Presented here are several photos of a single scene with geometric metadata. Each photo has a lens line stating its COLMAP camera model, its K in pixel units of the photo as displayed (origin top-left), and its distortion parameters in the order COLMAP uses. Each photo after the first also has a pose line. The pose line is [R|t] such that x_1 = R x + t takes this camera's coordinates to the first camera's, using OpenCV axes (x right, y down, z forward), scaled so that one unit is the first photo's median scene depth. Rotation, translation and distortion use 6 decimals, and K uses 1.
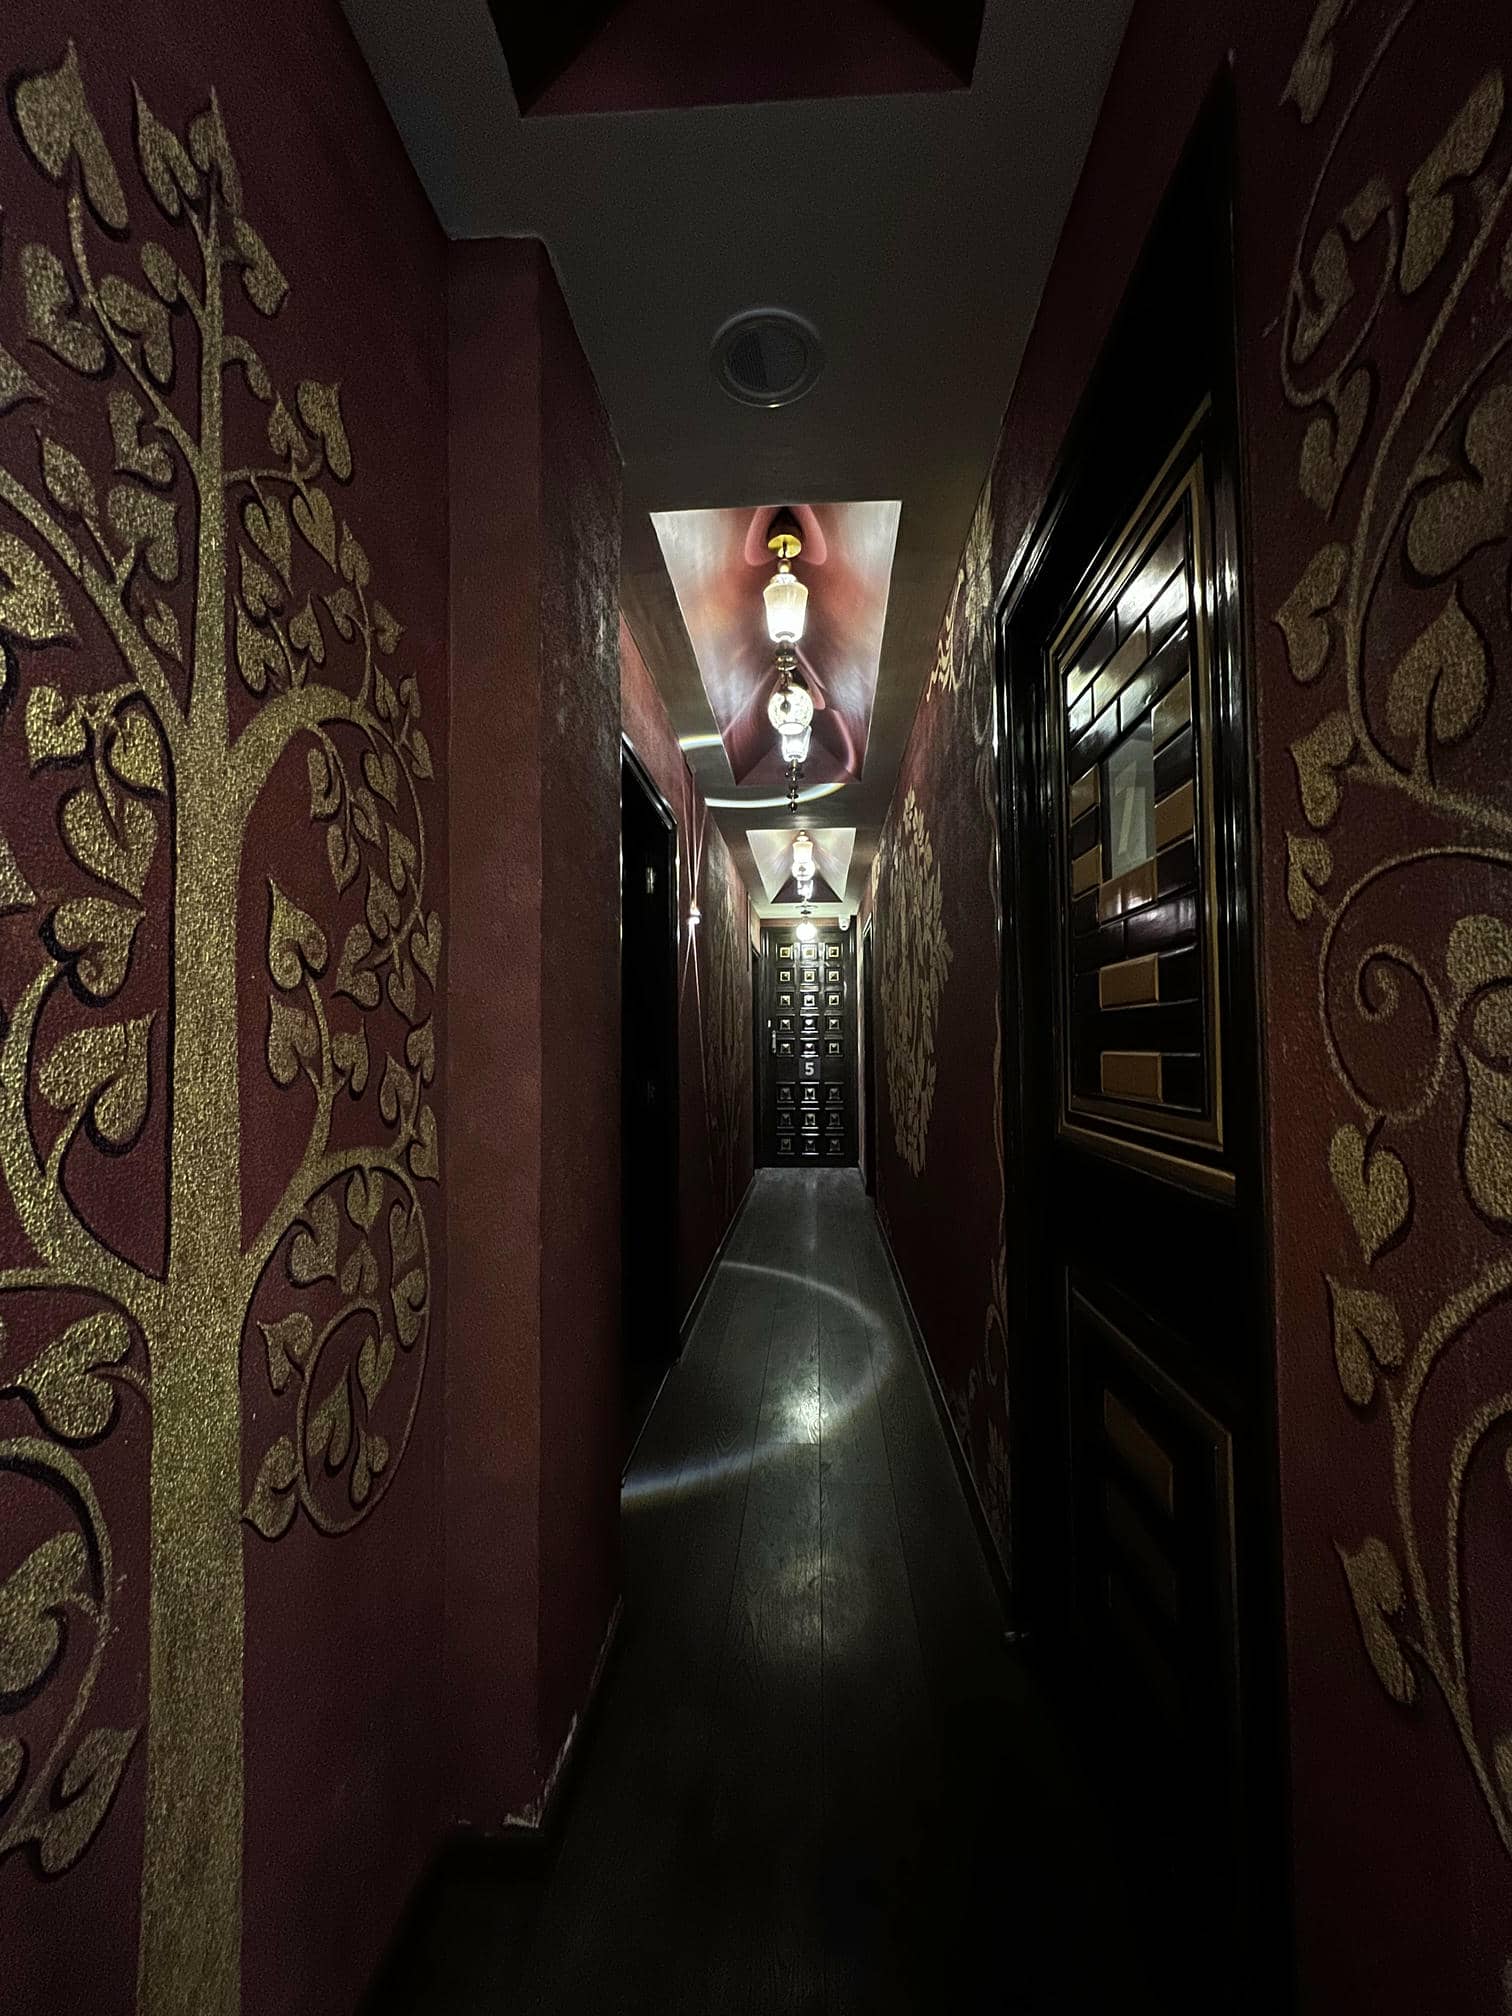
lens RADIAL K [[809.3, 0, 762.6], [0, 809.3, 1013.3], [0, 0, 1]] dist [-0.001281, -0.000320]
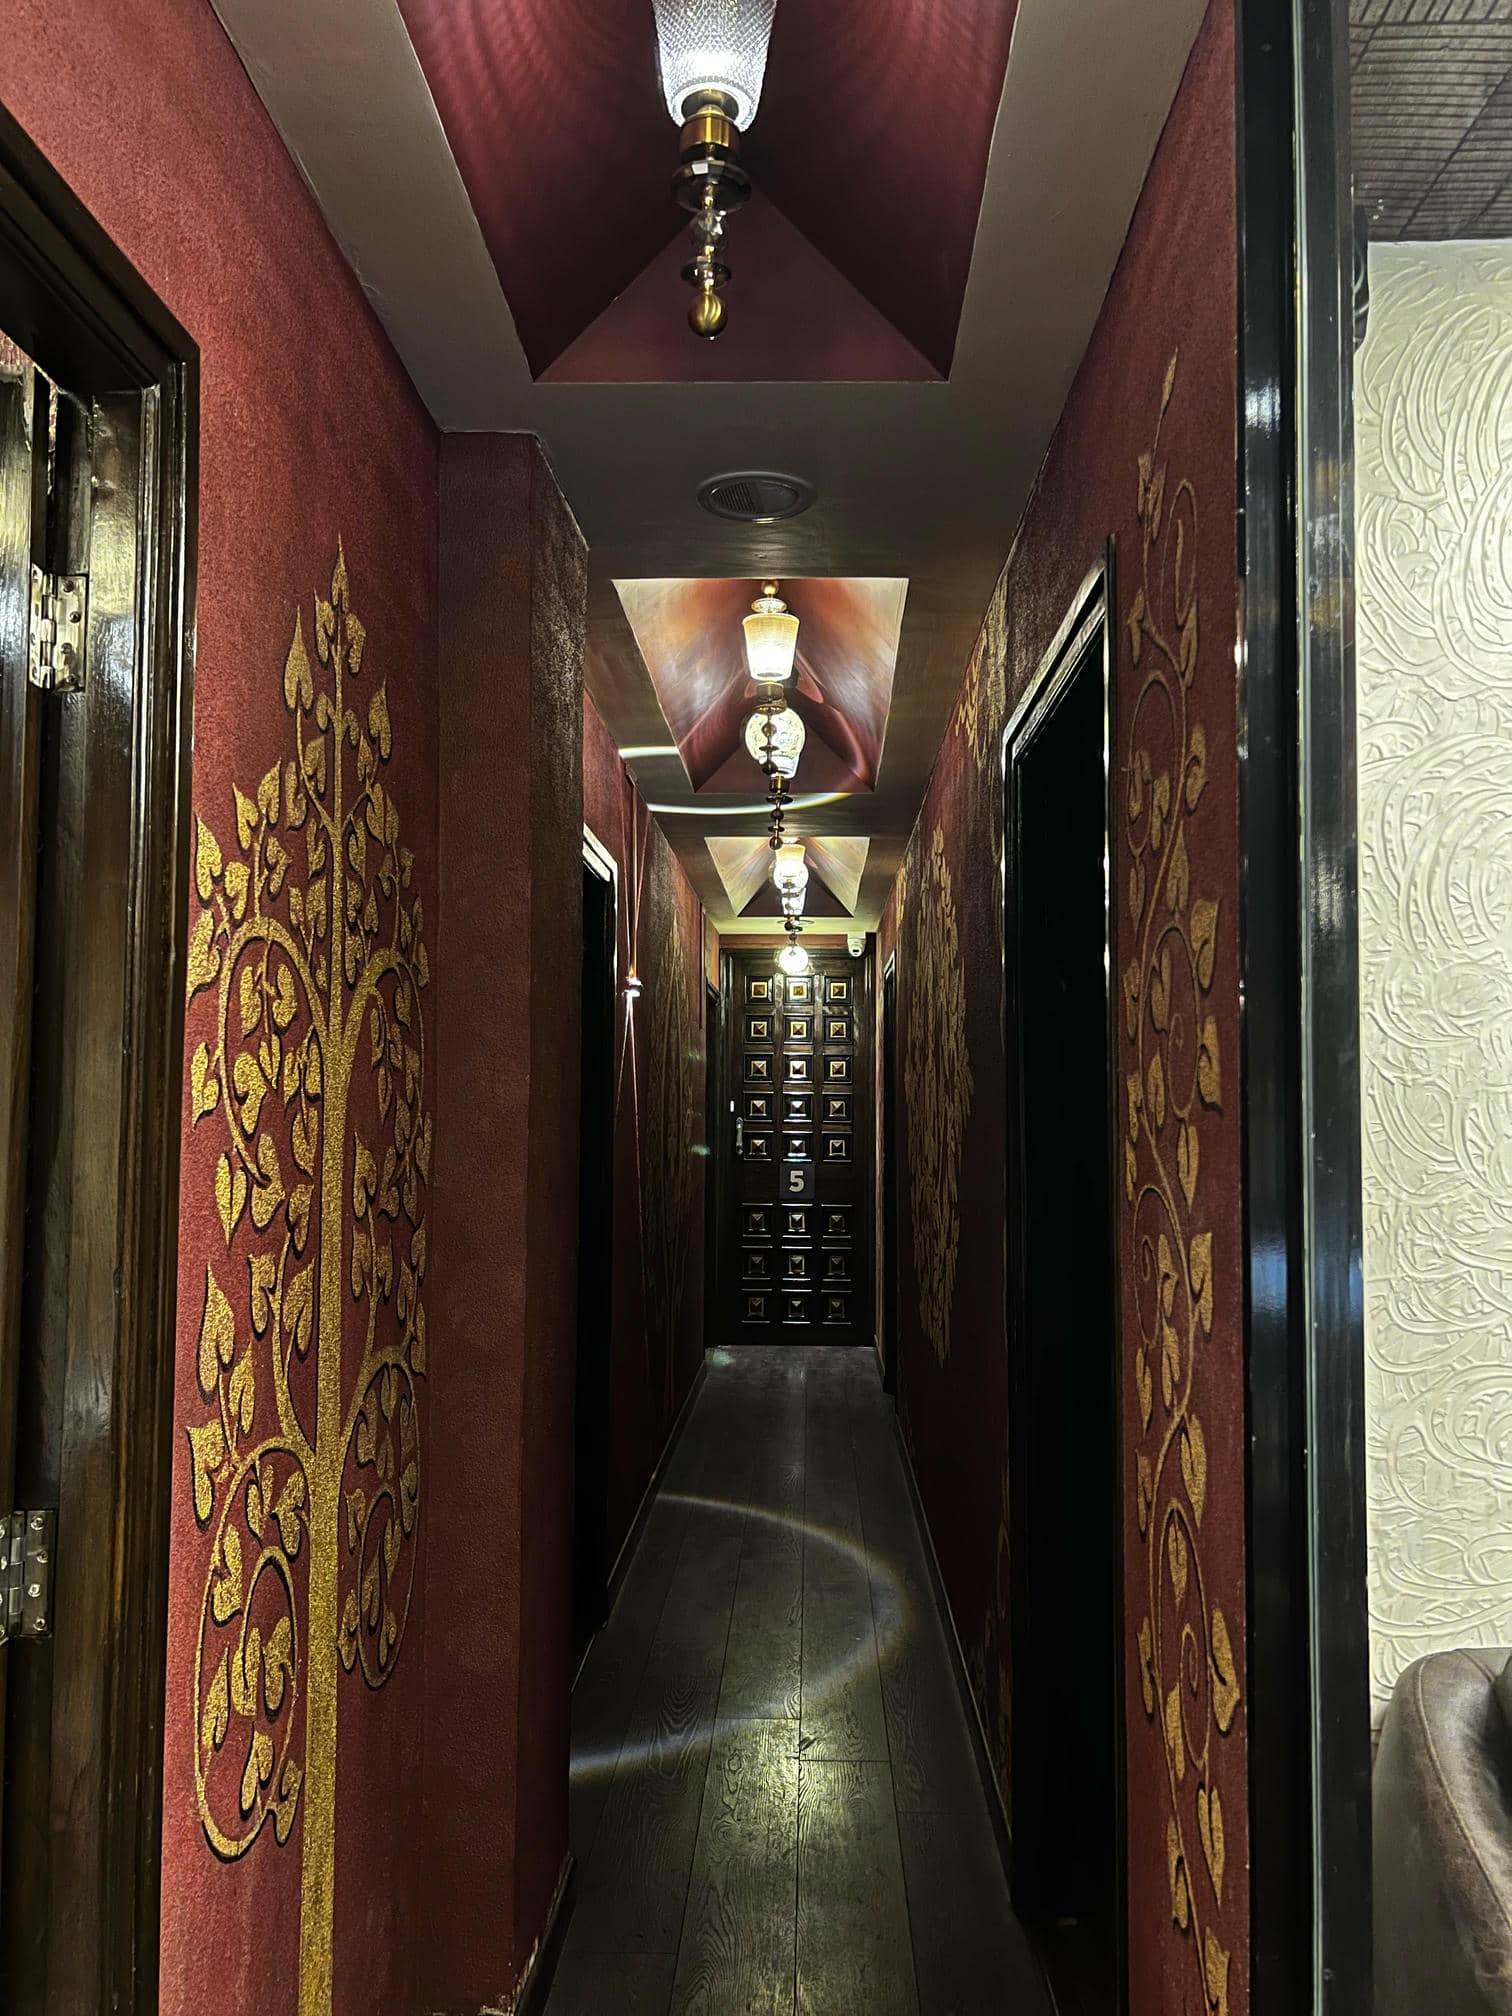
lens RADIAL K [[1534.3, 0, 772.2], [0, 1534.3, 1008.2], [0, 0, 1]] dist [0.090445, -0.147890]
pose [[0.999133, 0.014811, 0.038921, -0.016538], [-0.013918, 0.999636, -0.023121, -0.078309], [-0.039249, 0.022560, 0.998975, -0.352358]]
